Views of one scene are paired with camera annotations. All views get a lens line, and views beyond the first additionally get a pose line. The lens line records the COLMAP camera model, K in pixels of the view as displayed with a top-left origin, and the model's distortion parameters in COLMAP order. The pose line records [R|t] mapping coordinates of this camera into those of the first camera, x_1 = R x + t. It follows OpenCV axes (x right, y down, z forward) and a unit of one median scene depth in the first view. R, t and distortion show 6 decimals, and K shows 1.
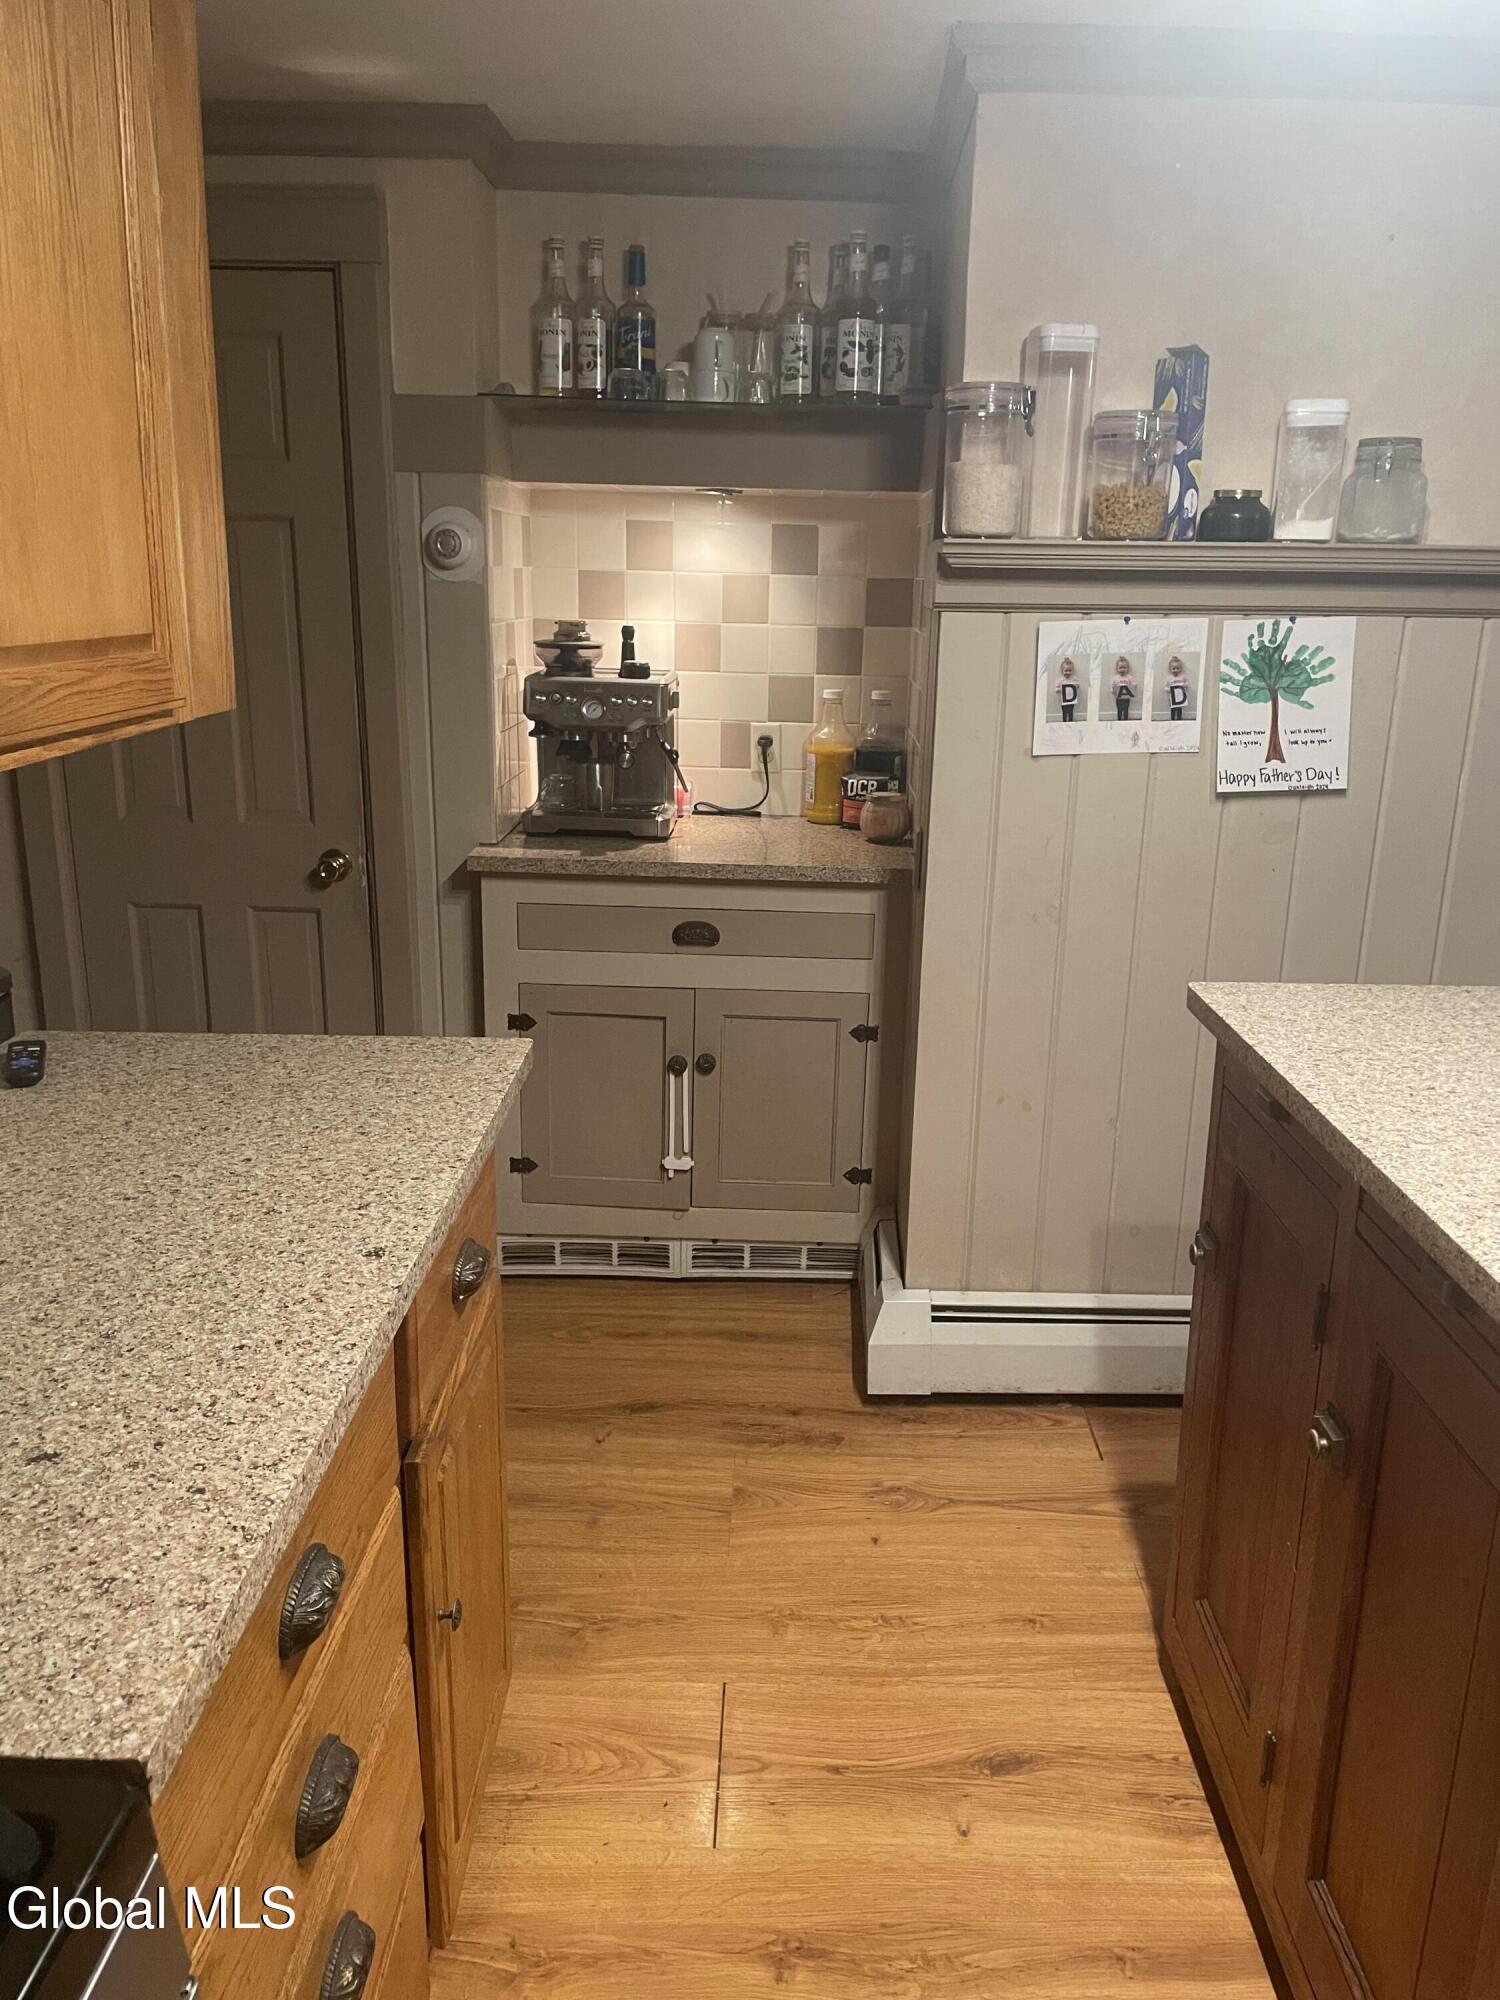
lens RADIAL K [[1534.8, 0, 749.3], [0, 1534.8, 1012.0], [0, 0, 1]] dist [0.058422, -0.097290]
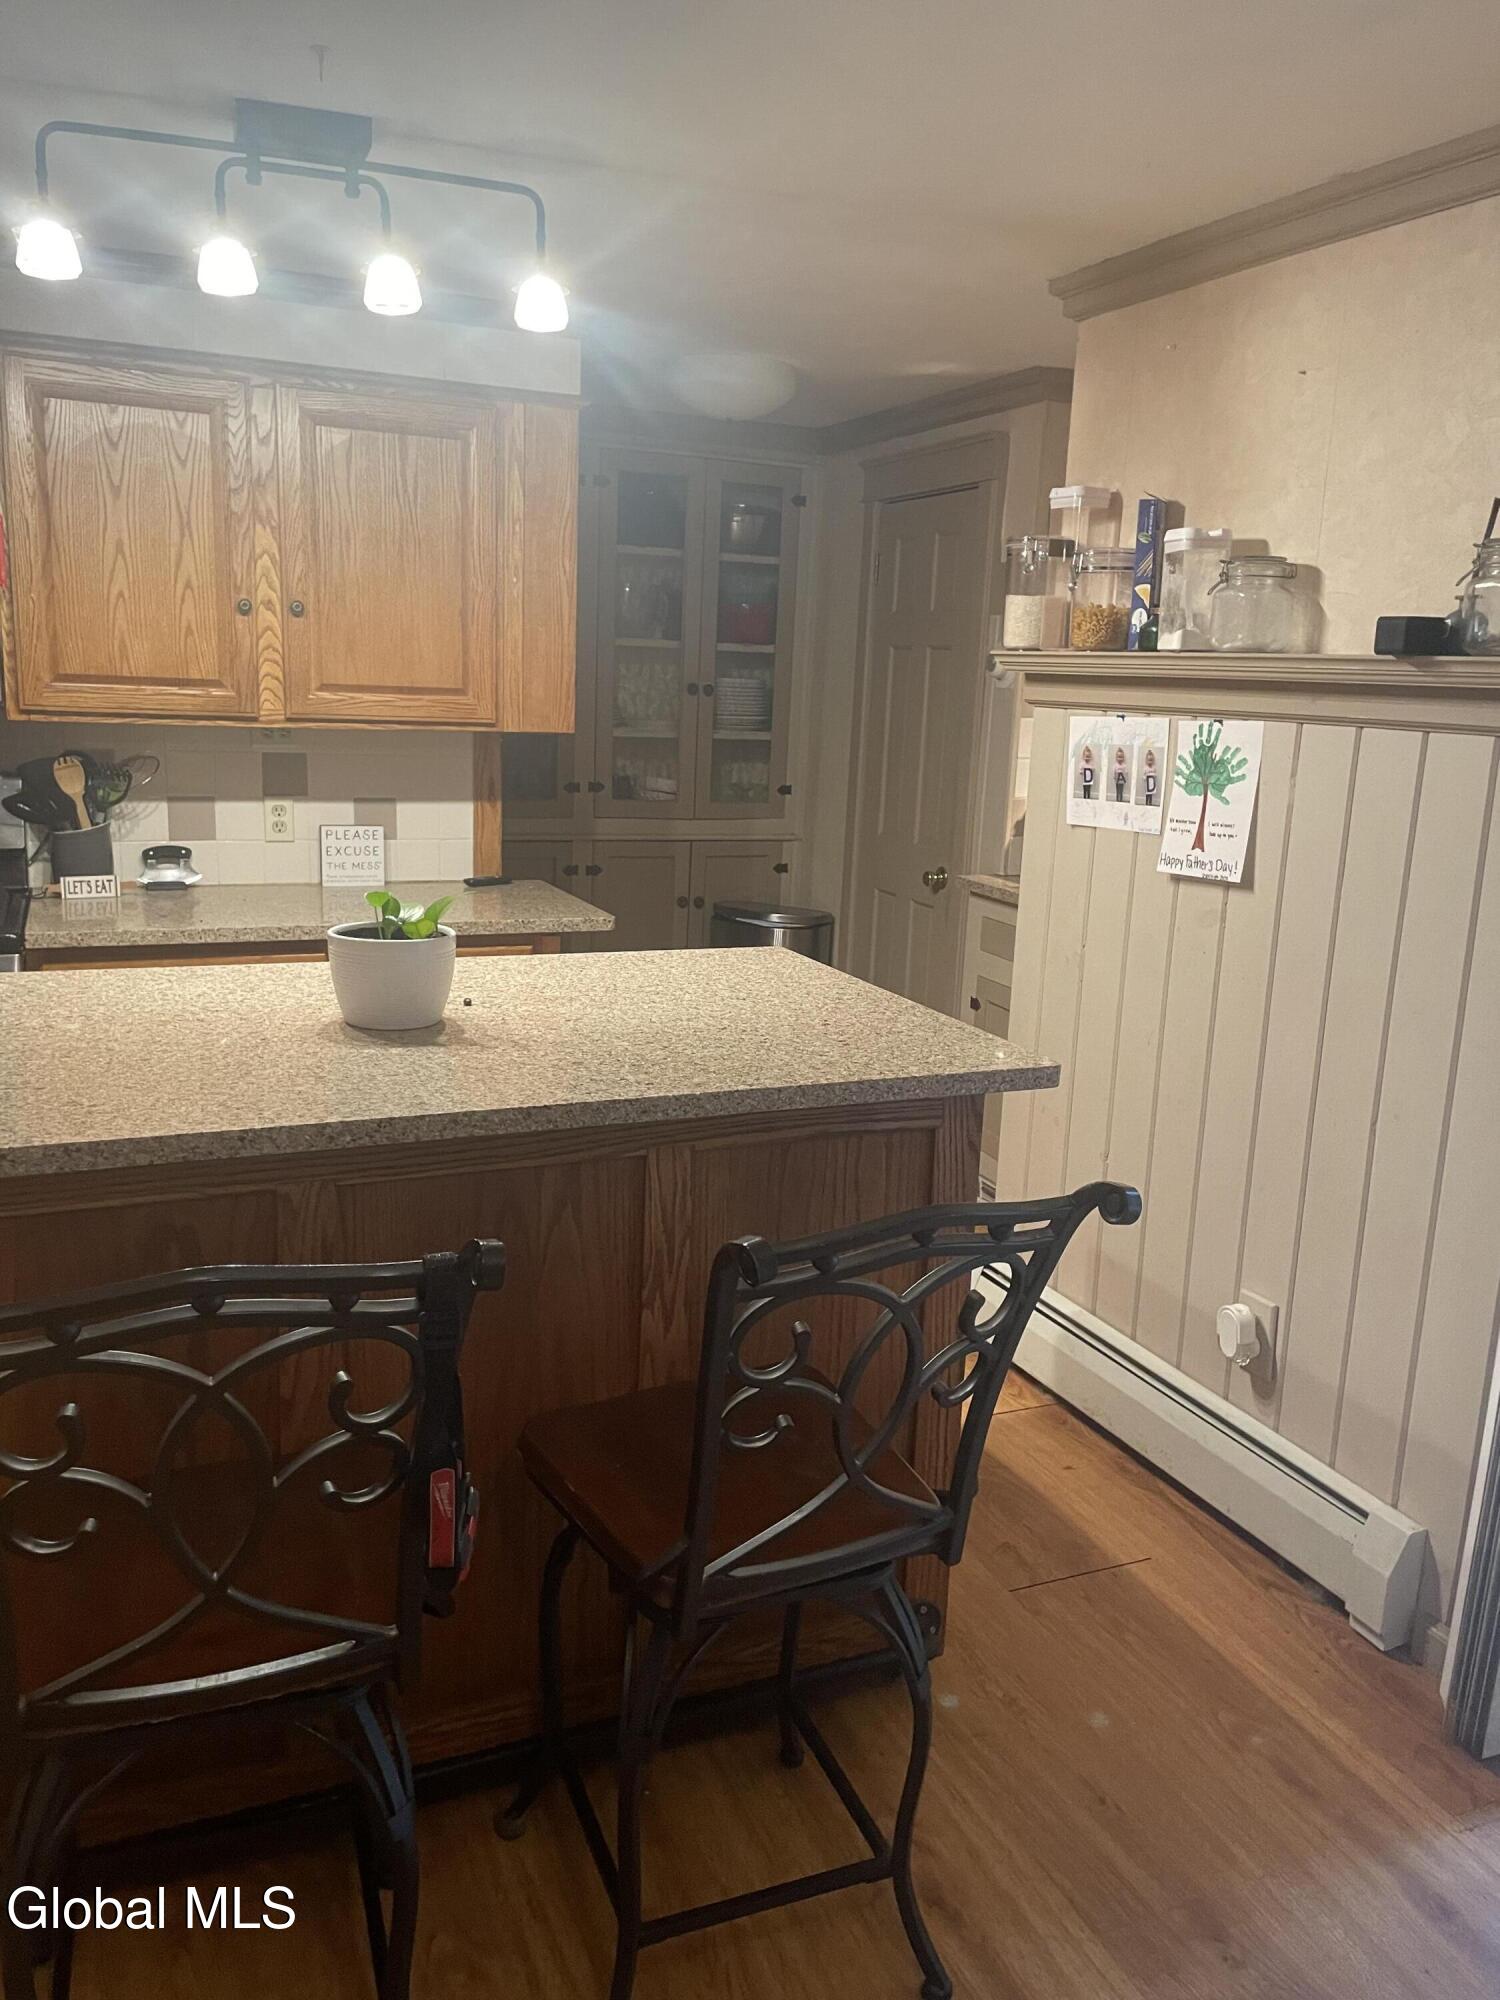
lens RADIAL K [[1534.8, 0, 755.7], [0, 1534.8, 997.0], [0, 0, 1]] dist [0.058422, -0.097290]
pose [[0.409676, 0.191189, -0.891971, 1.211916], [-0.279924, 0.956965, 0.076553, -0.059892], [0.868221, 0.218322, 0.445564, 0.272917]]
